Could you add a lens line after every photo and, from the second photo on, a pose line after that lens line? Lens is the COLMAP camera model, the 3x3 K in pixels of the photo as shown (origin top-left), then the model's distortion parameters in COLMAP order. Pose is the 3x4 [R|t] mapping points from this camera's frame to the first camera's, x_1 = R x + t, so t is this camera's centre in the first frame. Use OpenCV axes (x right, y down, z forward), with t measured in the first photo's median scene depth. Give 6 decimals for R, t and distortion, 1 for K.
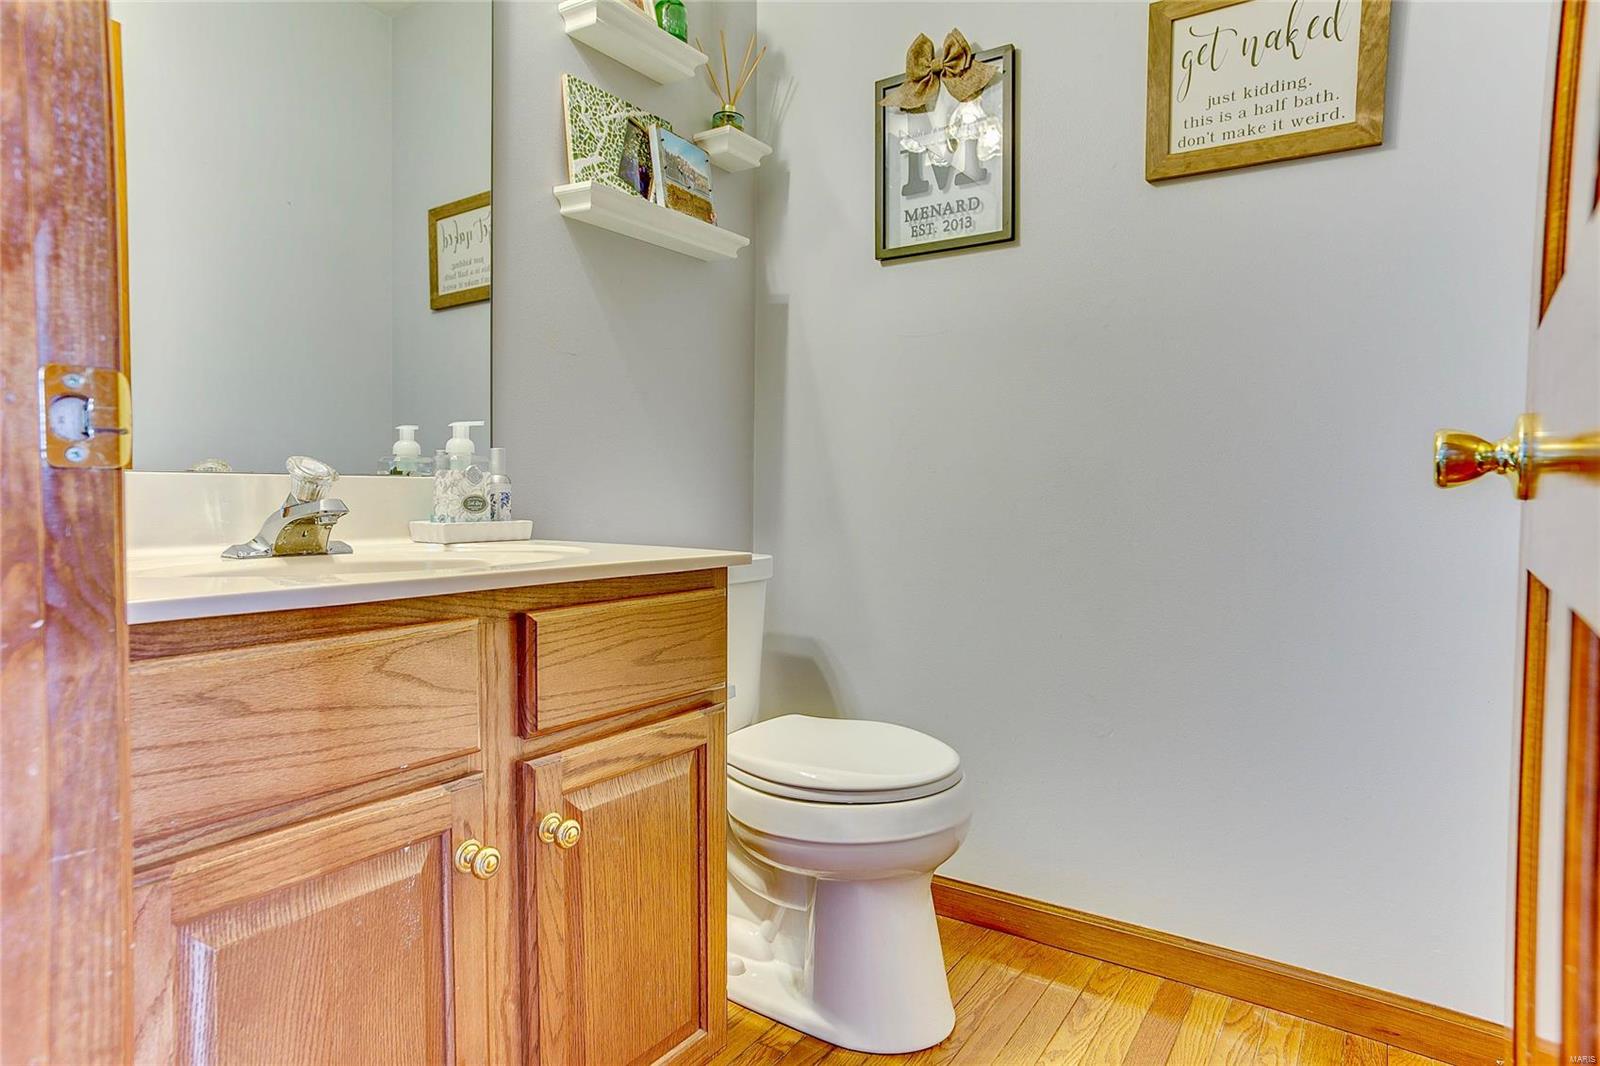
lens RADIAL K [[909.4, 0, 796.0], [0, 909.4, 531.9], [0, 0, 1]] dist [-0.087679, 0.072417]
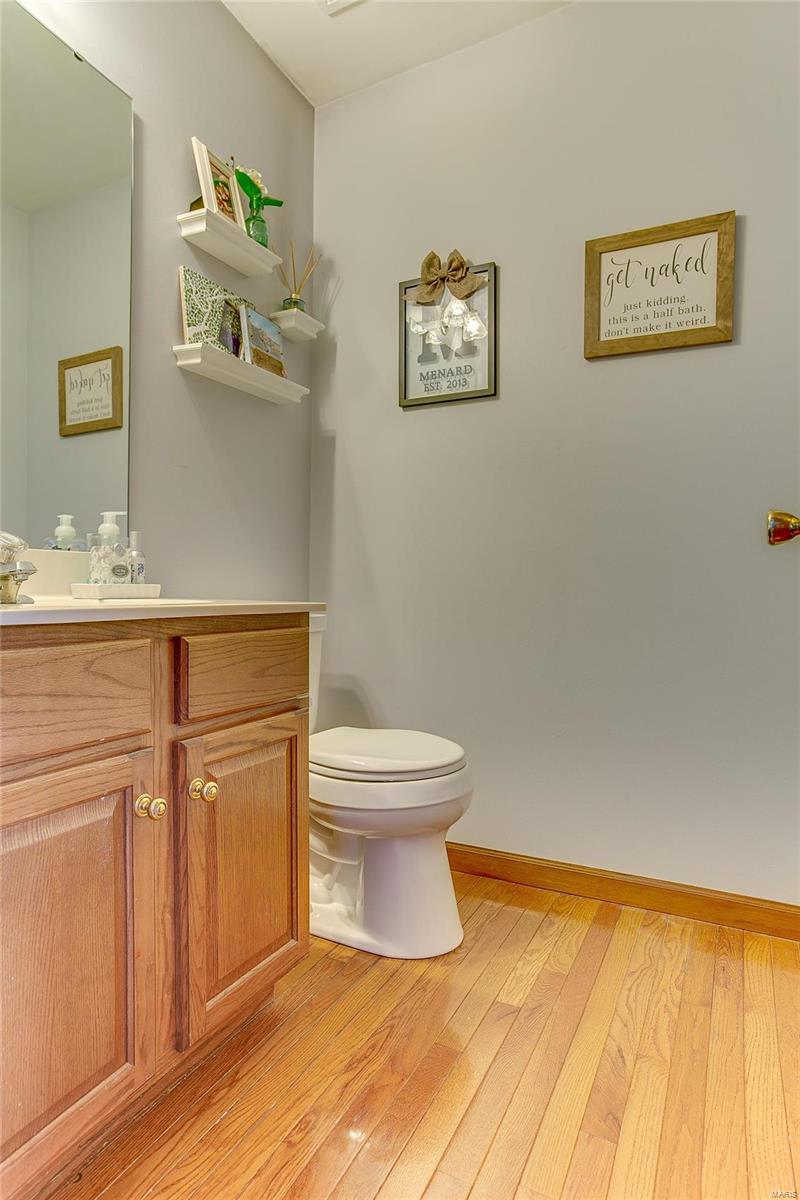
lens RADIAL K [[716.0, 0, 383.1], [0, 716.0, 616.3], [0, 0, 1]] dist [-0.092915, 0.086162]
pose [[0.992579, -0.002521, 0.121576, -0.088149], [0.005127, 0.999764, -0.021131, 0.062552], [-0.121494, 0.021597, 0.992357, -0.121719]]
